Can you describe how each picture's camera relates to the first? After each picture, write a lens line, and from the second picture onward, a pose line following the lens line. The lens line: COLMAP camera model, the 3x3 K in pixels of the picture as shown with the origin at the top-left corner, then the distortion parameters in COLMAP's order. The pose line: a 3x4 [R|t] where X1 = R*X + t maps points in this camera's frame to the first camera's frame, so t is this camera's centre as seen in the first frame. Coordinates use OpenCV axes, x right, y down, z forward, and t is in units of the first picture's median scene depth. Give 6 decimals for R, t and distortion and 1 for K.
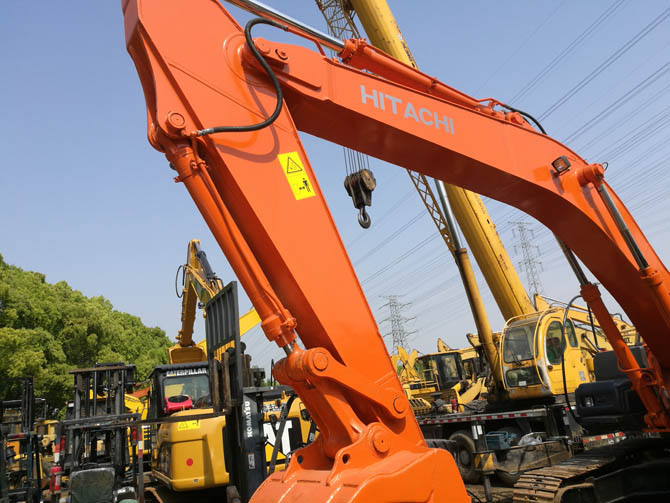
lens RADIAL K [[521.9, 0, 331.1], [0, 521.9, 252.2], [0, 0, 1]] dist [-0.011574, 0.029379]
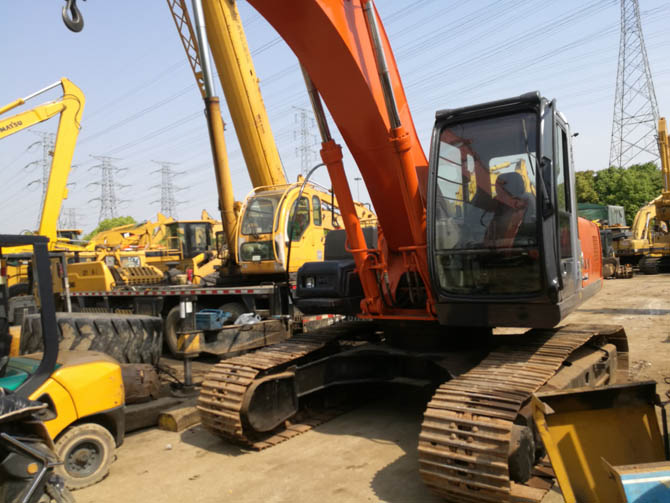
lens RADIAL K [[521.9, 0, 335.9], [0, 521.9, 253.2], [0, 0, 1]] dist [-0.011574, 0.029379]
pose [[0.897847, 0.077844, 0.433372, 0.111327], [-0.179713, 0.963321, 0.199288, 0.042955], [-0.401963, -0.256813, 0.878904, 0.169113]]
